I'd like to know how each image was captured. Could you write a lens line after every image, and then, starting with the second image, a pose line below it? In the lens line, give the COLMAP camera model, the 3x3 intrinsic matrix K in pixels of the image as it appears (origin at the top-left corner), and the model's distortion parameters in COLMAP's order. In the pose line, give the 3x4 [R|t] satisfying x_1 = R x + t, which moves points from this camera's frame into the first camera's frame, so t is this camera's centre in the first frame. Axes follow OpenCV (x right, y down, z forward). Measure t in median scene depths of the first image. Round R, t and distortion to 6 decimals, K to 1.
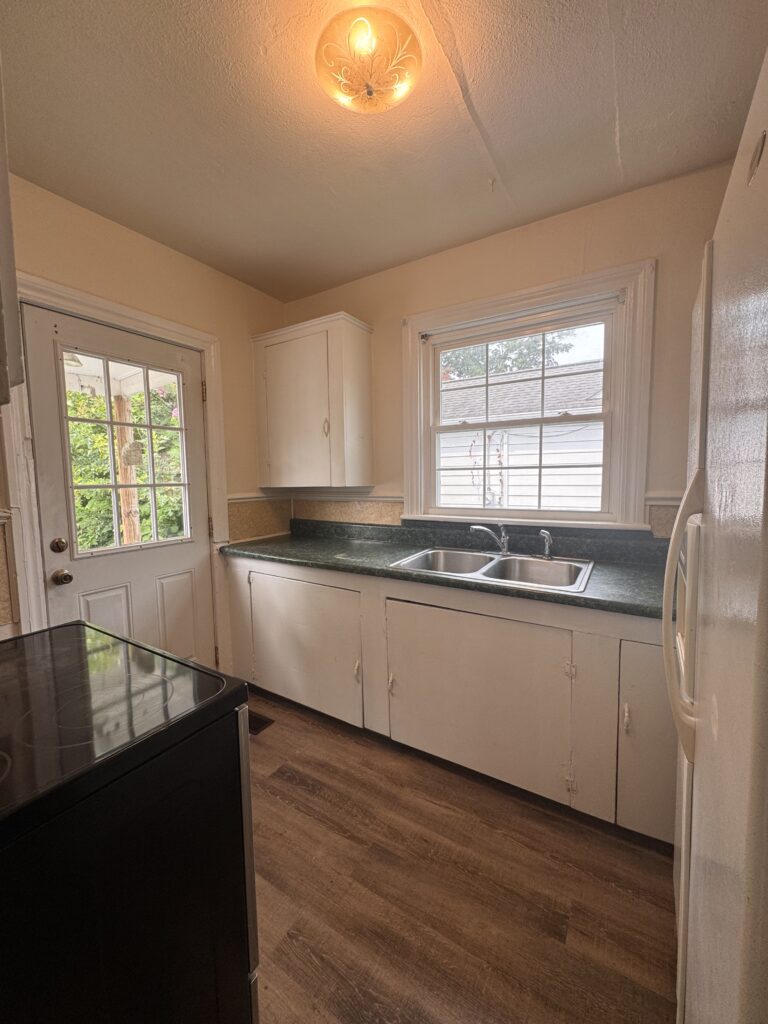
lens RADIAL K [[408.4, 0, 383.7], [0, 408.4, 514.0], [0, 0, 1]] dist [0.000306, 0.000190]
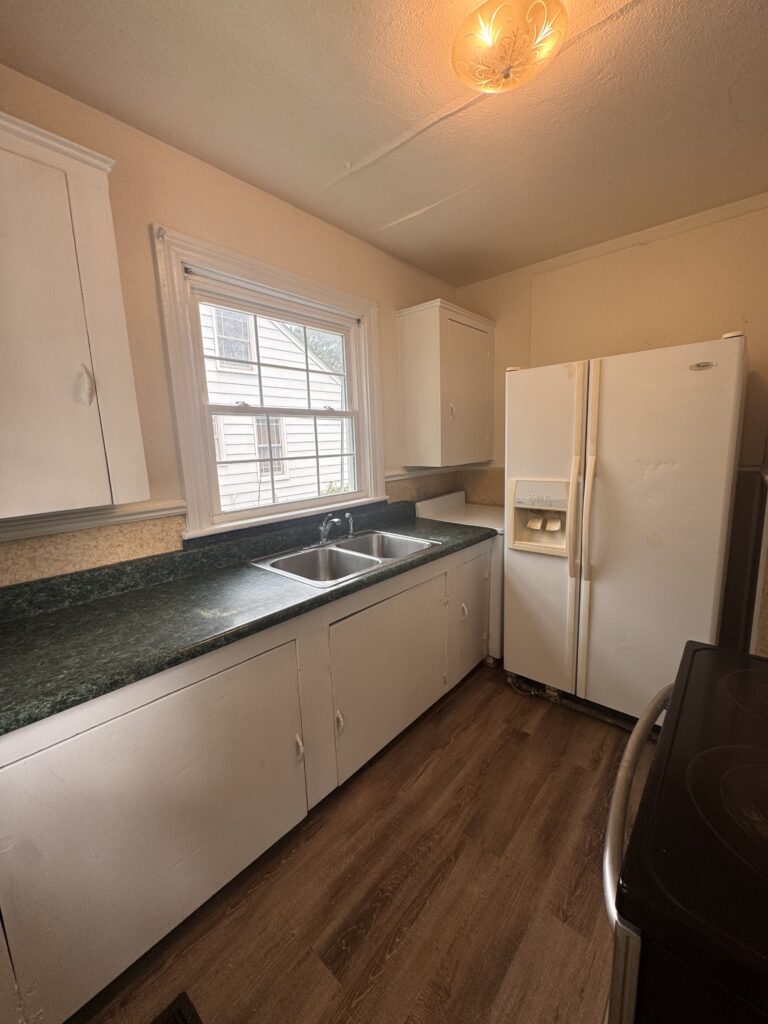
lens RADIAL K [[408.4, 0, 383.7], [0, 408.4, 514.0], [0, 0, 1]] dist [0.000306, 0.000190]
pose [[0.163007, -0.159391, 0.973665, -0.763881], [0.124508, 0.982298, 0.139960, -0.114036], [-0.978737, 0.098414, 0.179966, 0.776630]]
